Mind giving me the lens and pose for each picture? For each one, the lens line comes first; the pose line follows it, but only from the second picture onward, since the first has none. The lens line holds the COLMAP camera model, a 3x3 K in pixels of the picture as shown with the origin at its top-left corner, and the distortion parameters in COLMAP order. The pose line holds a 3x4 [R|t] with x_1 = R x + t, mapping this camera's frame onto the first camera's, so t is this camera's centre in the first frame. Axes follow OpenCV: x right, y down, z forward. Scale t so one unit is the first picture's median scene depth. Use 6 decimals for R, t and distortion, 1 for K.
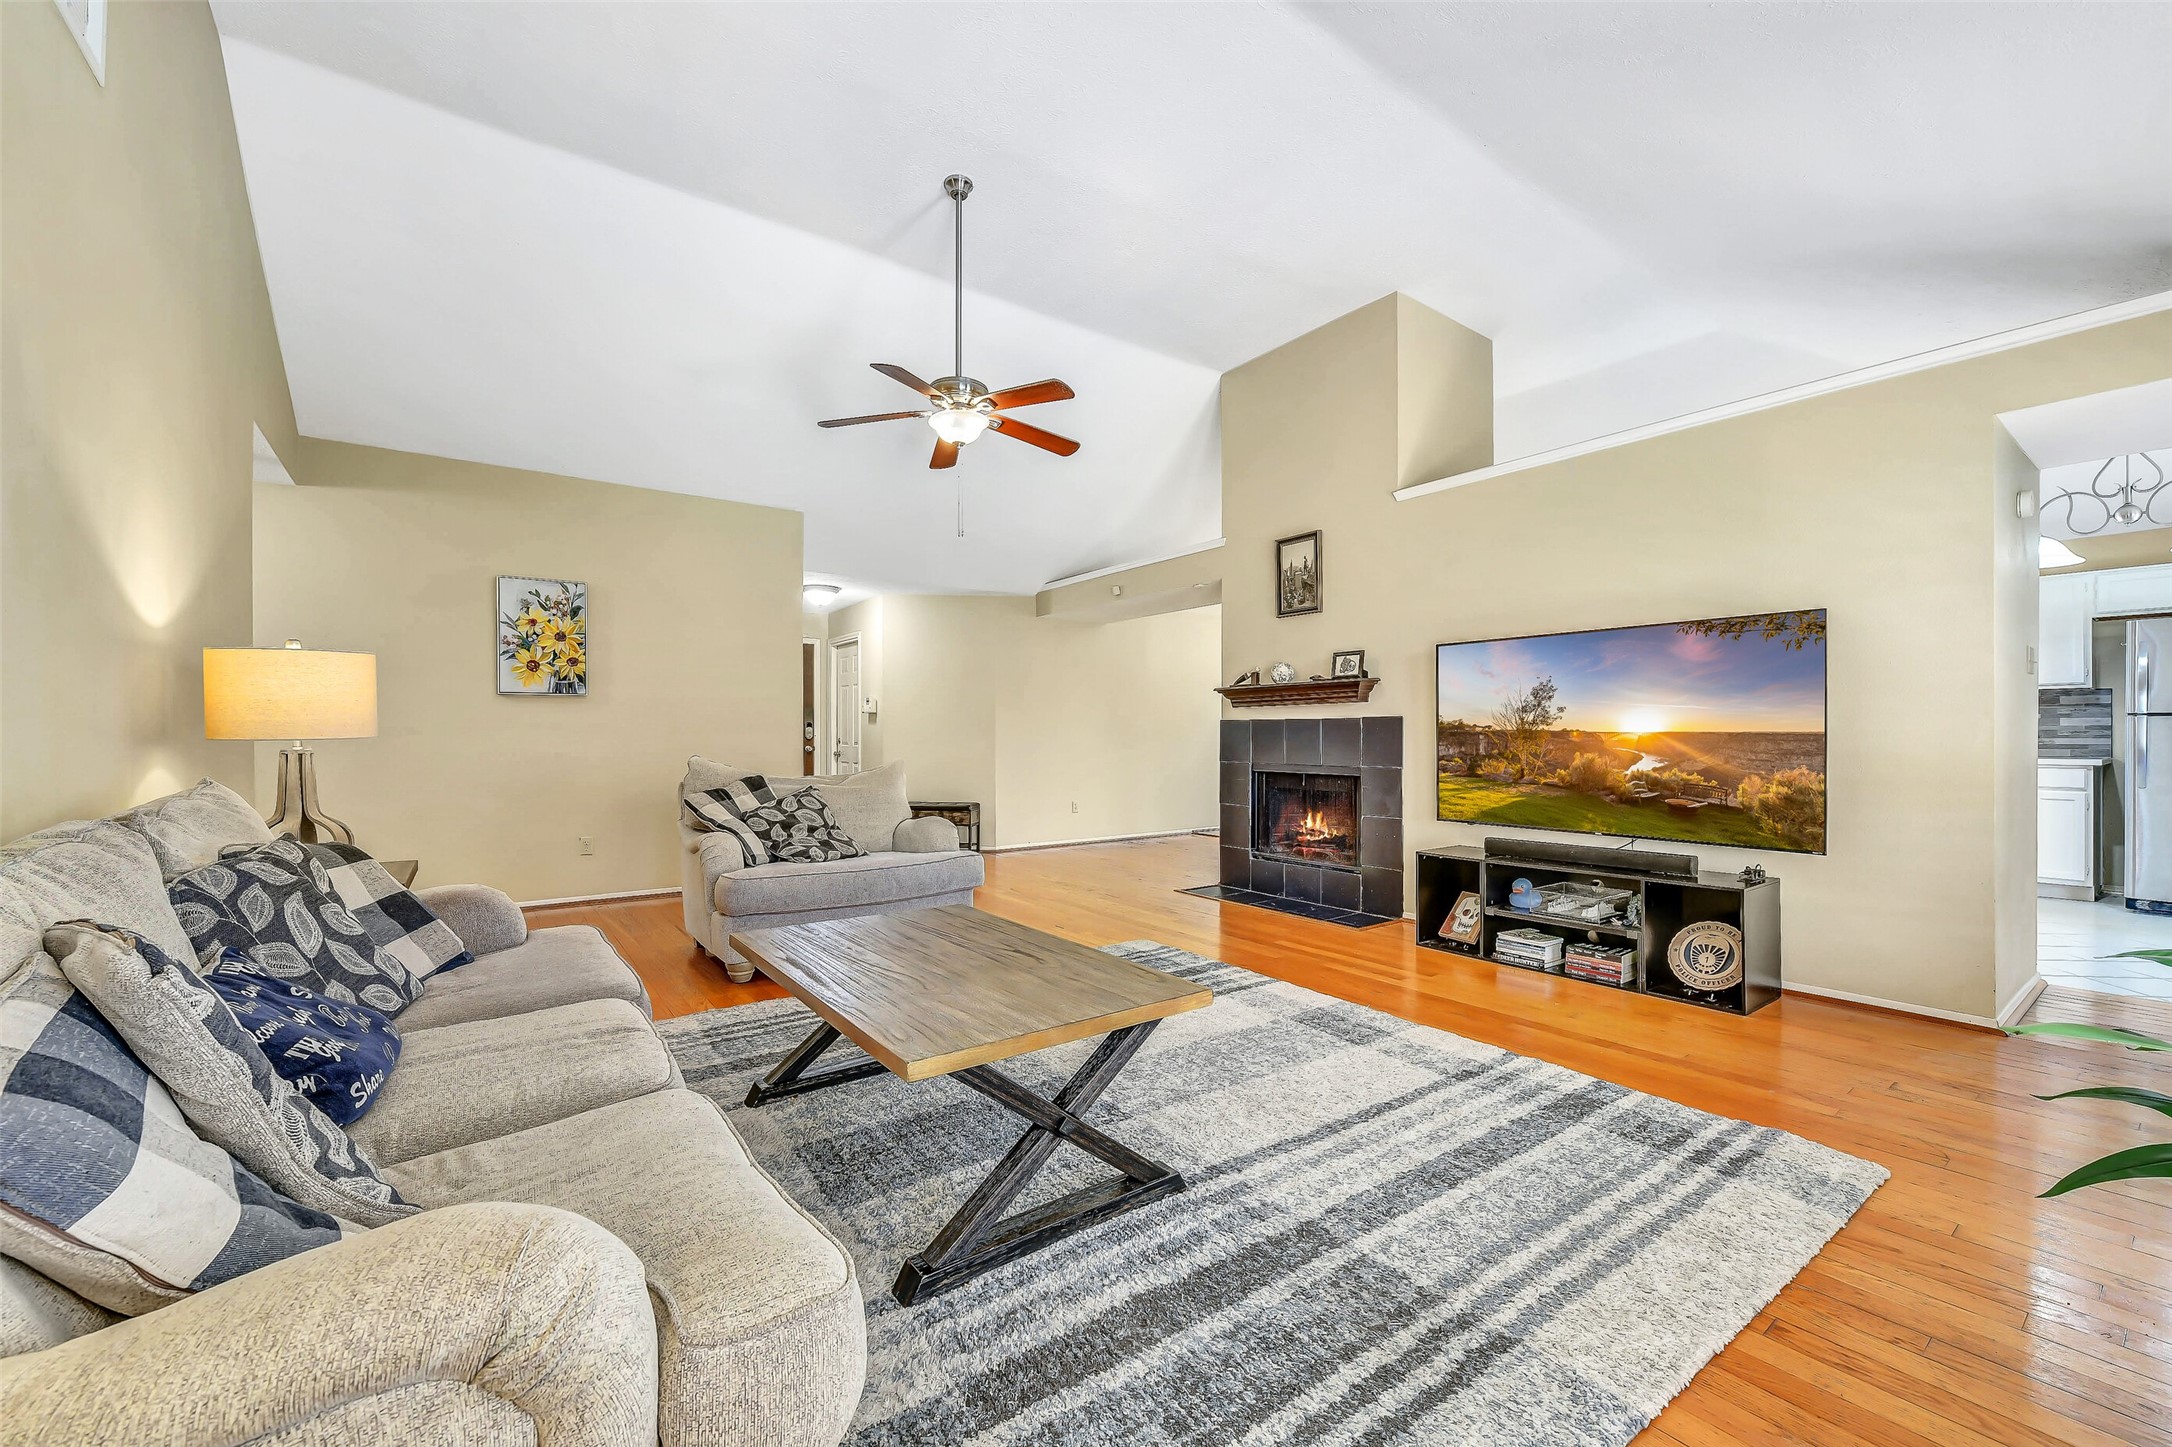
lens RADIAL K [[862.6, 0, 1089.0], [0, 862.6, 736.6], [0, 0, 1]] dist [-0.009570, -0.000776]
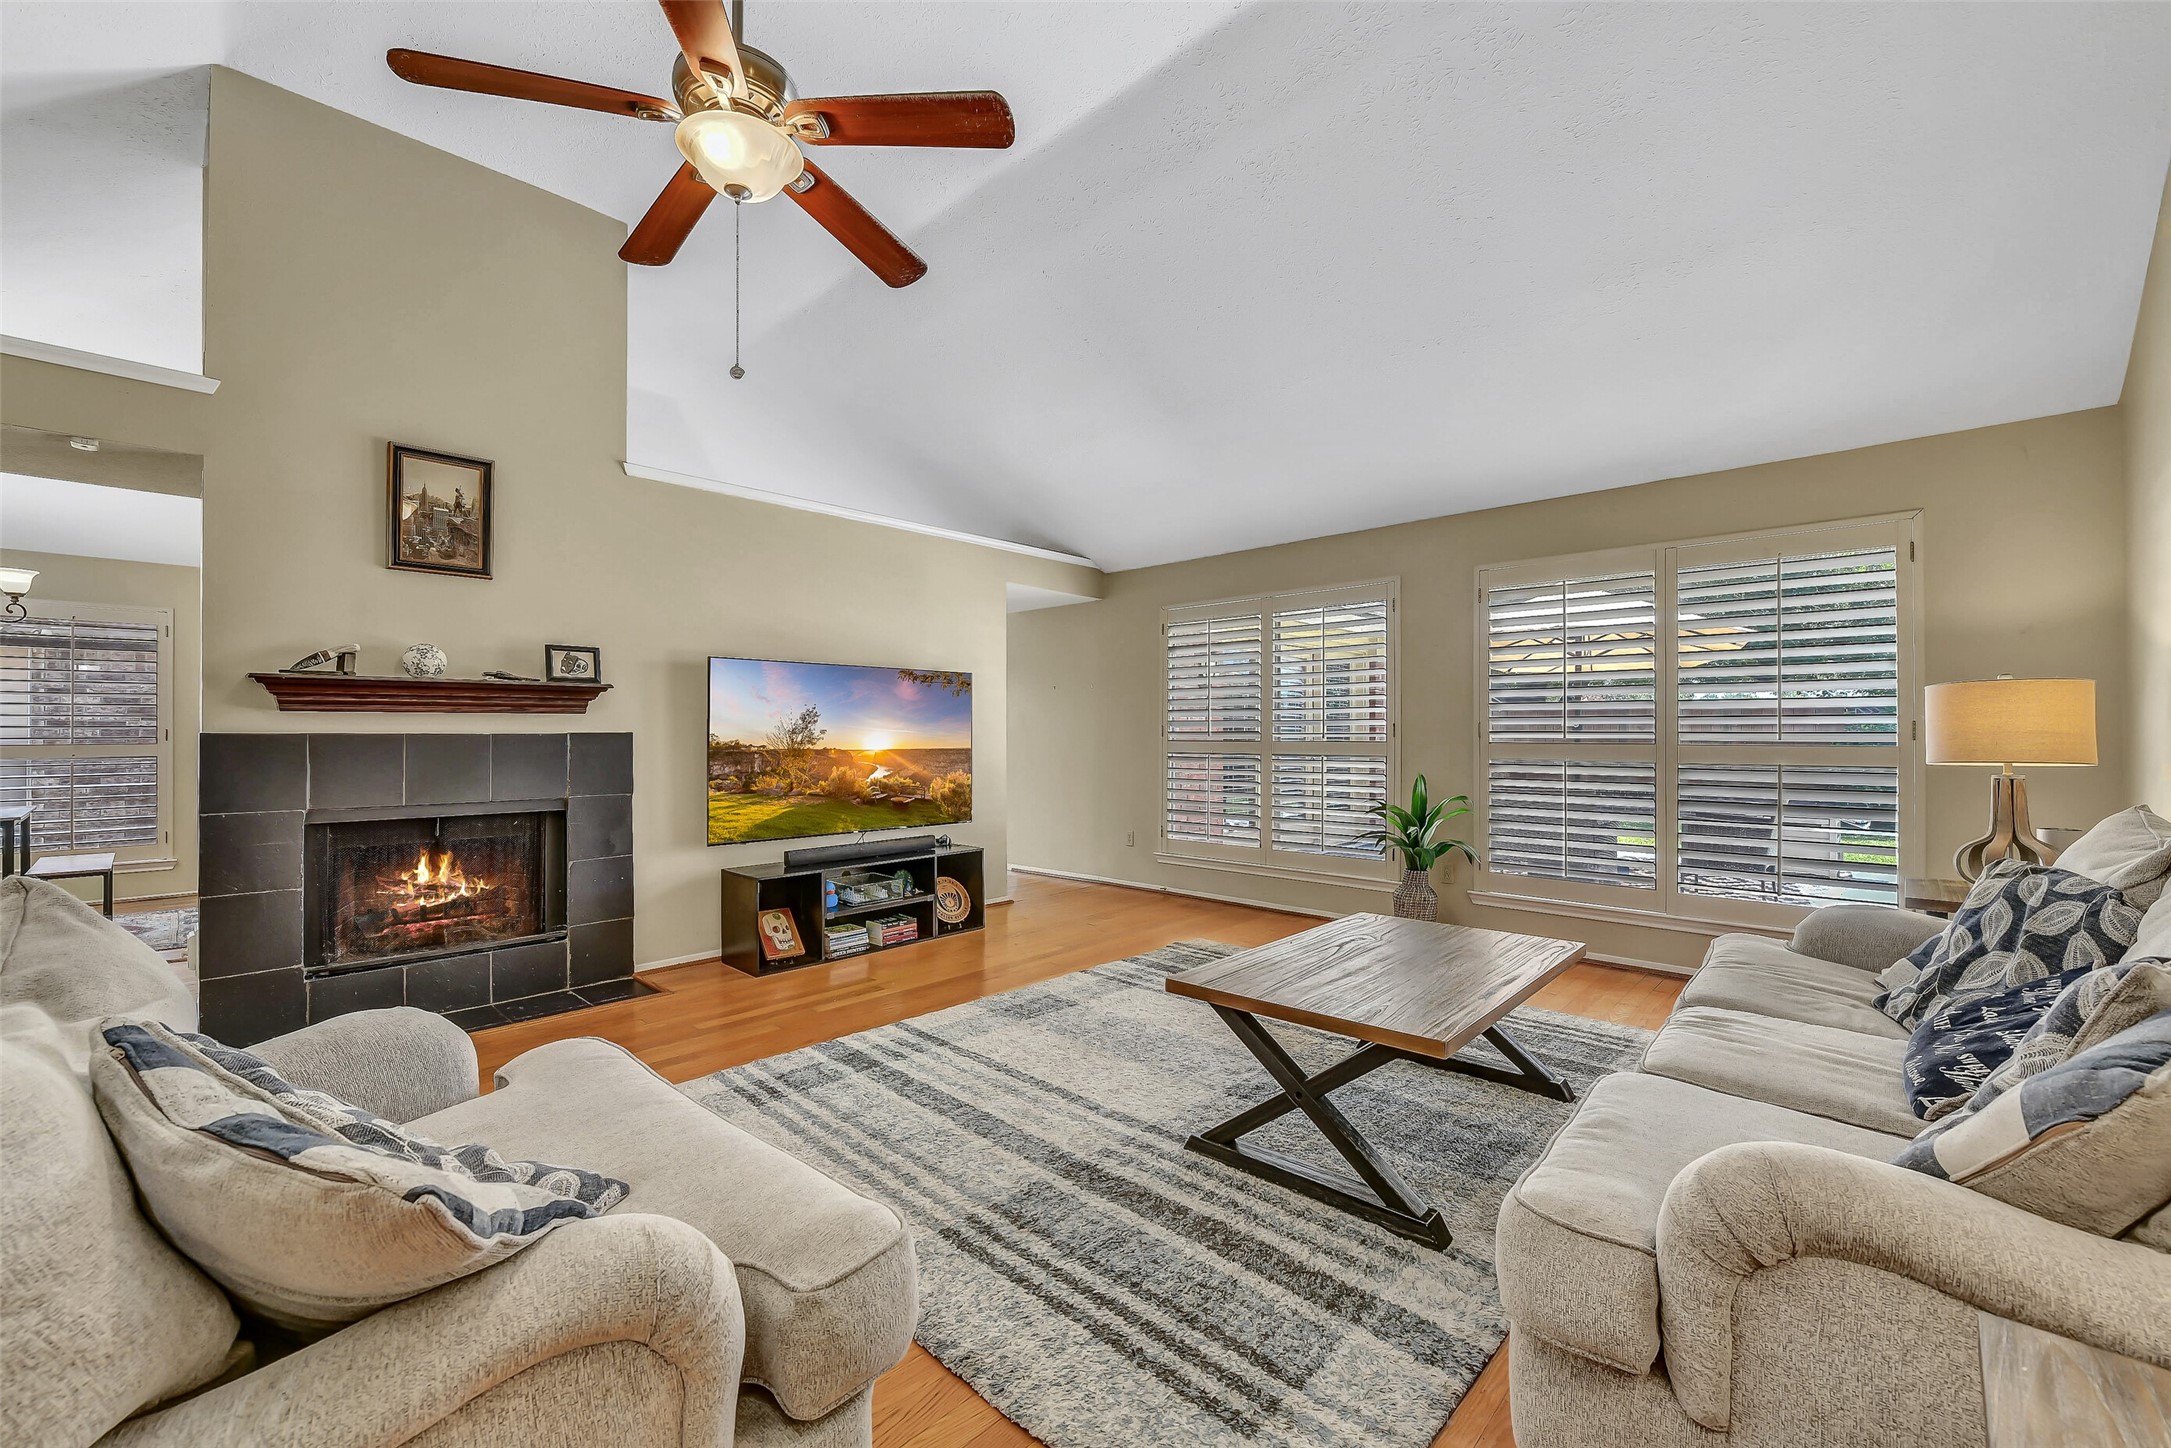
lens RADIAL K [[862.2, 0, 1091.2], [0, 862.2, 723.7], [0, 0, 1]] dist [-0.009570, -0.000776]
pose [[-0.191410, 0.014955, 0.981396, -0.694809], [0.004696, 0.999886, -0.014321, -0.023261], [-0.981499, 0.001867, -0.191458, 0.918594]]
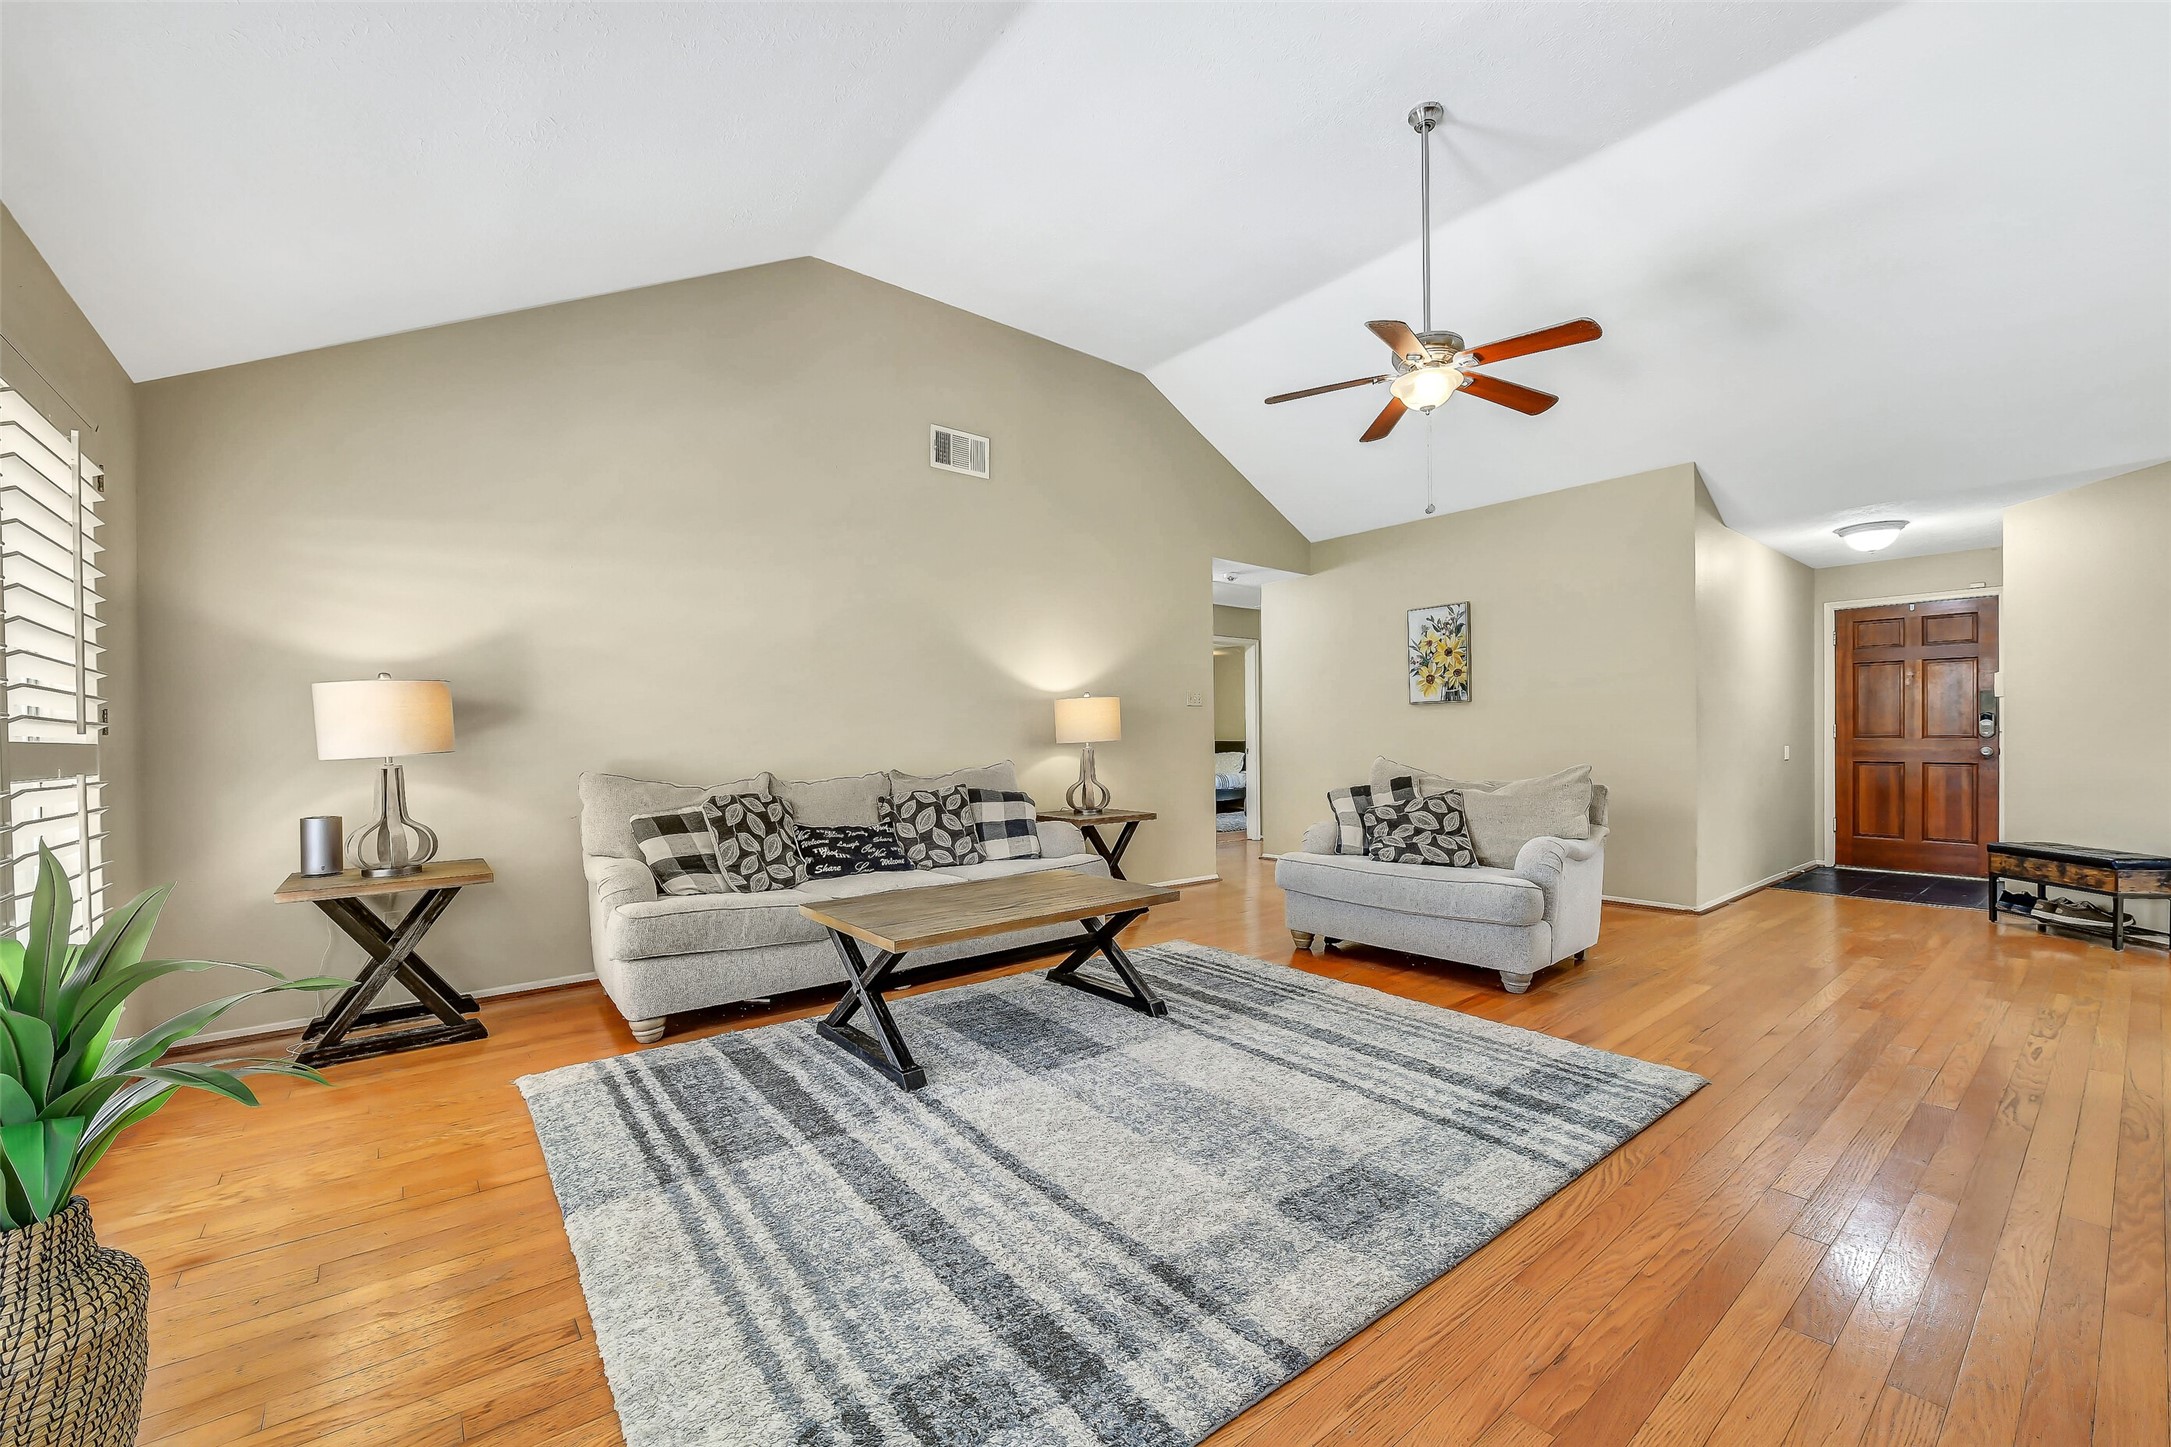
lens RADIAL K [[862.2, 0, 1083.0], [0, 862.2, 743.9], [0, 0, 1]] dist [-0.009570, -0.000776]
pose [[0.046905, 0.007645, -0.998870, 0.730944], [0.006950, 0.999944, 0.007979, -0.006230], [0.998875, -0.007316, 0.046849, 0.618325]]
